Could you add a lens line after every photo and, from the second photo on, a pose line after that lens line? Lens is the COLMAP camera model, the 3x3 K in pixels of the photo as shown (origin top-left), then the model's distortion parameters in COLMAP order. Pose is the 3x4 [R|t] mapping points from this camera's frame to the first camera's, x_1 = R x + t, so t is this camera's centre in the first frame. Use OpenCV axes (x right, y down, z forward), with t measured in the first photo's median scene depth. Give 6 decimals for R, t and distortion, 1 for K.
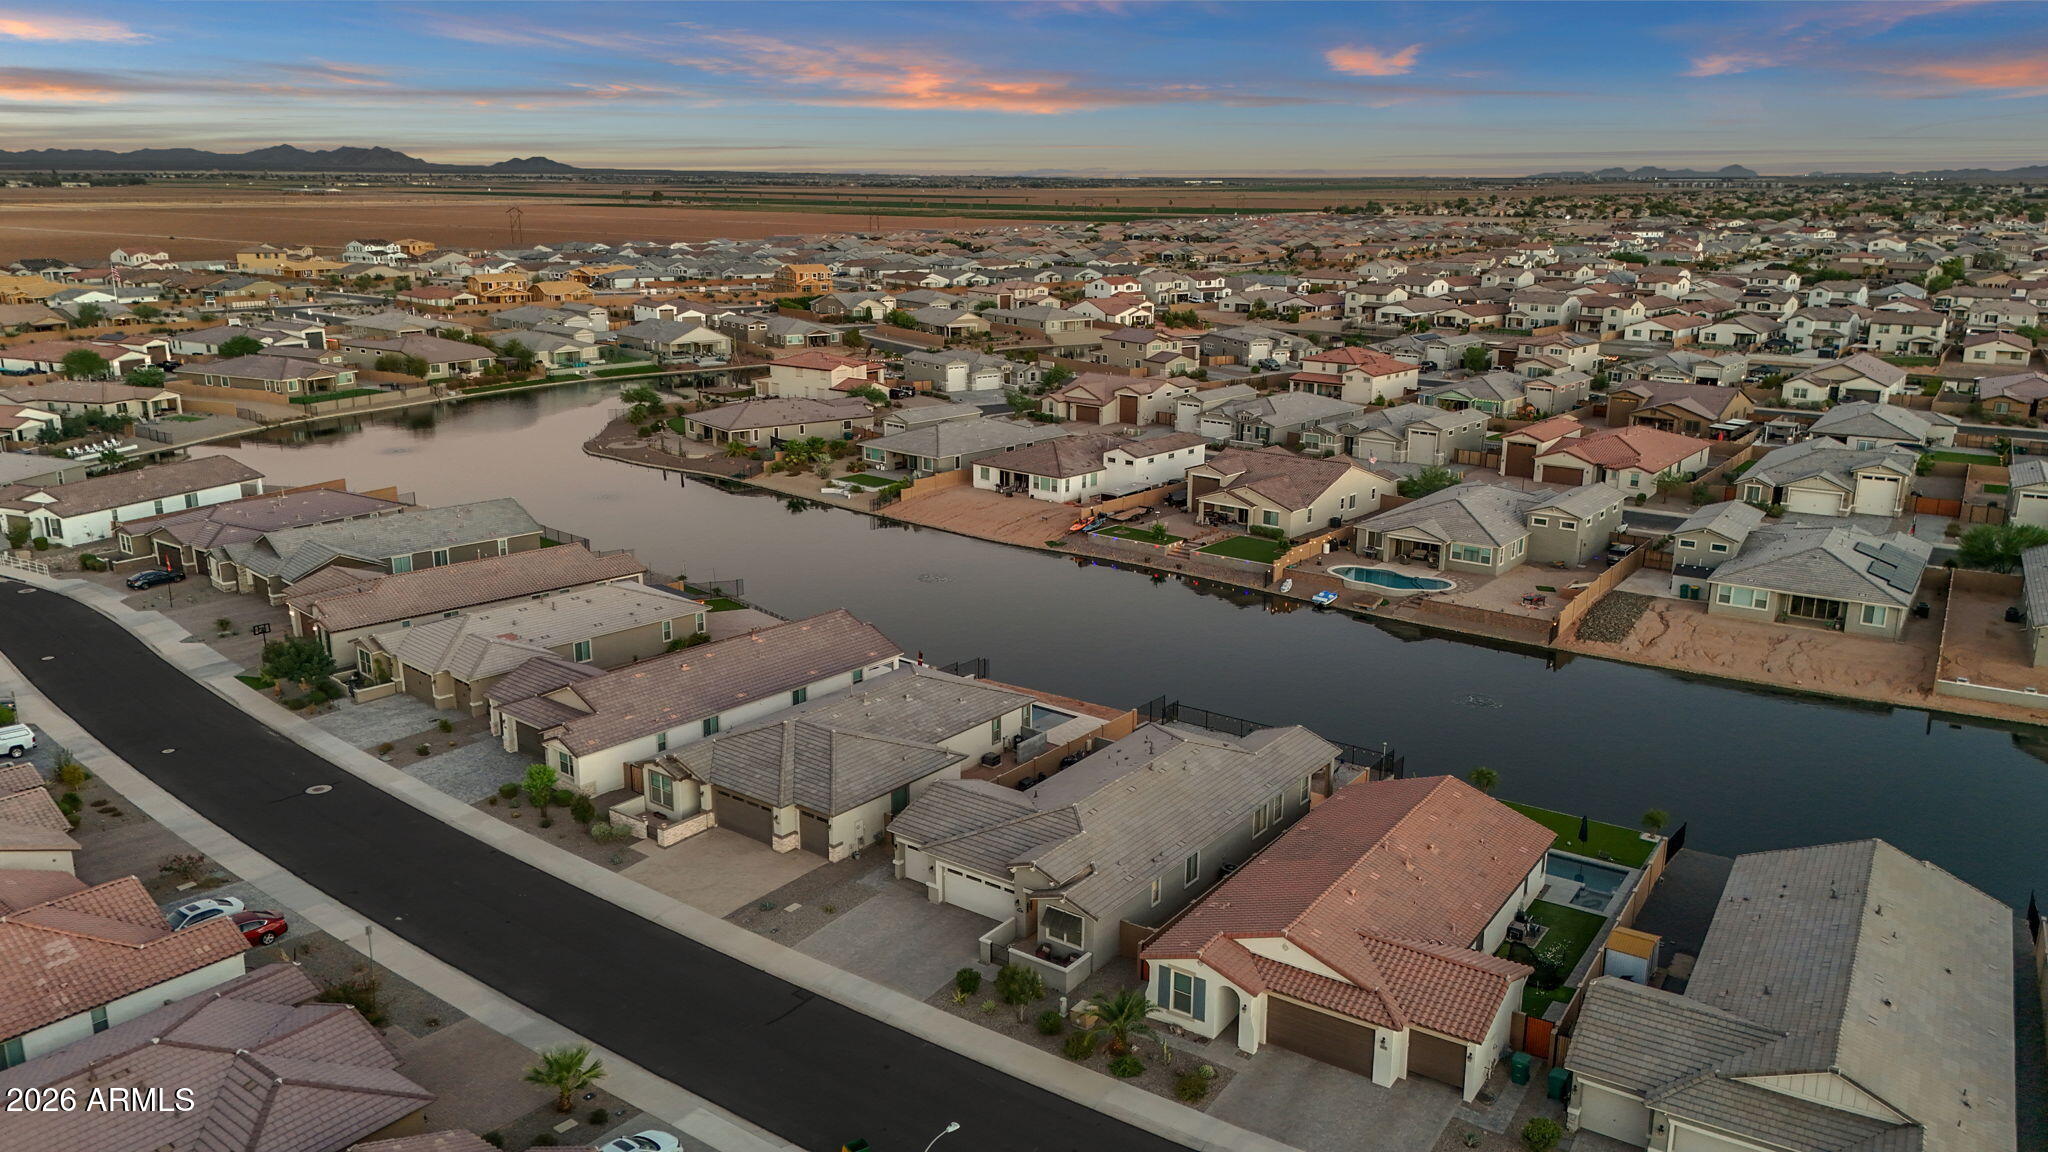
lens RADIAL K [[1505.4, 0, 1023.7], [0, 1505.4, 574.8], [0, 0, 1]] dist [0.093811, -0.102739]
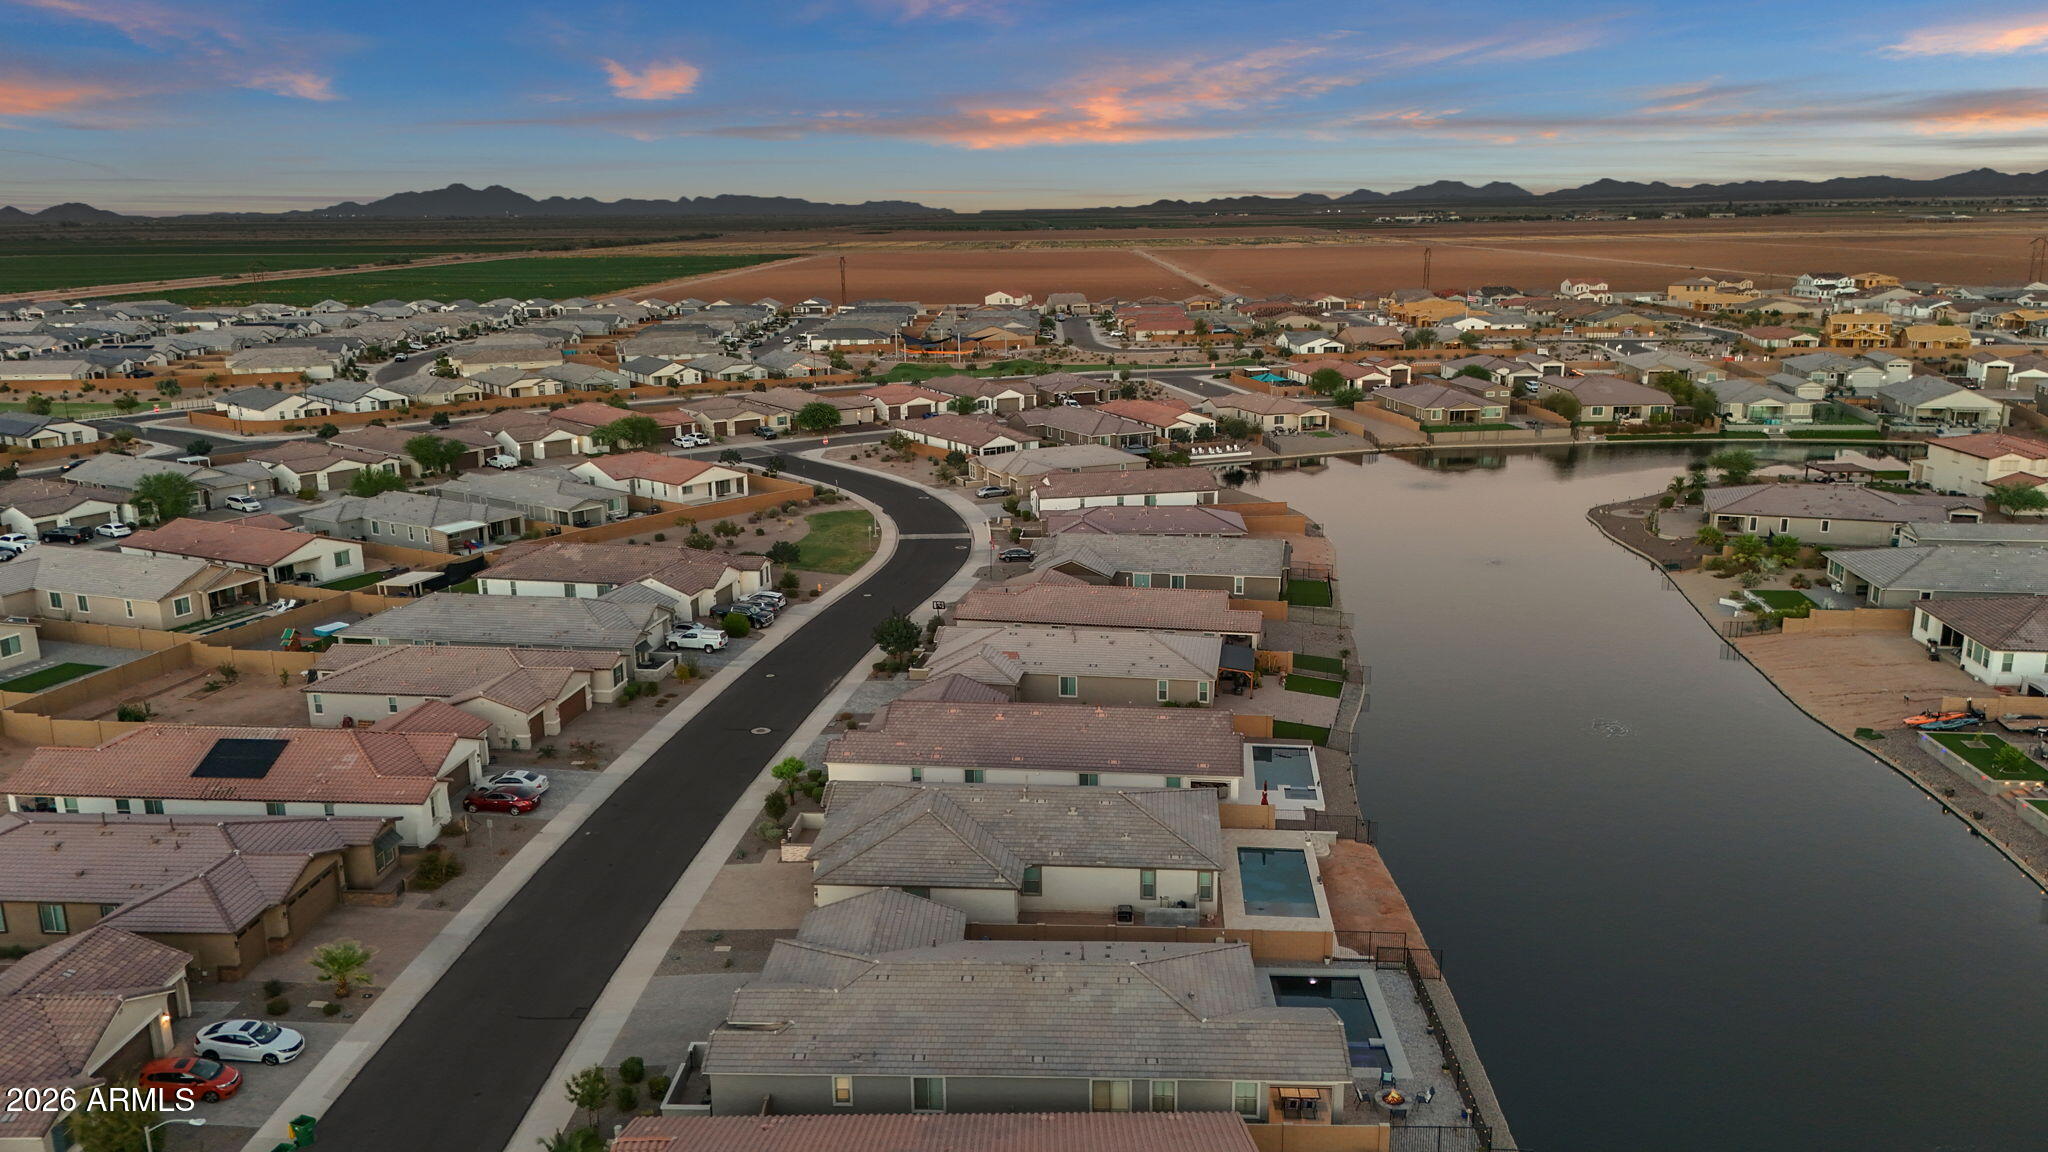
lens RADIAL K [[1505.4, 0, 1023.7], [0, 1505.4, 574.8], [0, 0, 1]] dist [0.093811, -0.102739]
pose [[0.553548, 0.185511, -0.811893, 0.281145], [-0.199204, 0.976070, 0.087208, -0.058886], [0.808643, 0.113459, 0.577256, 0.206557]]
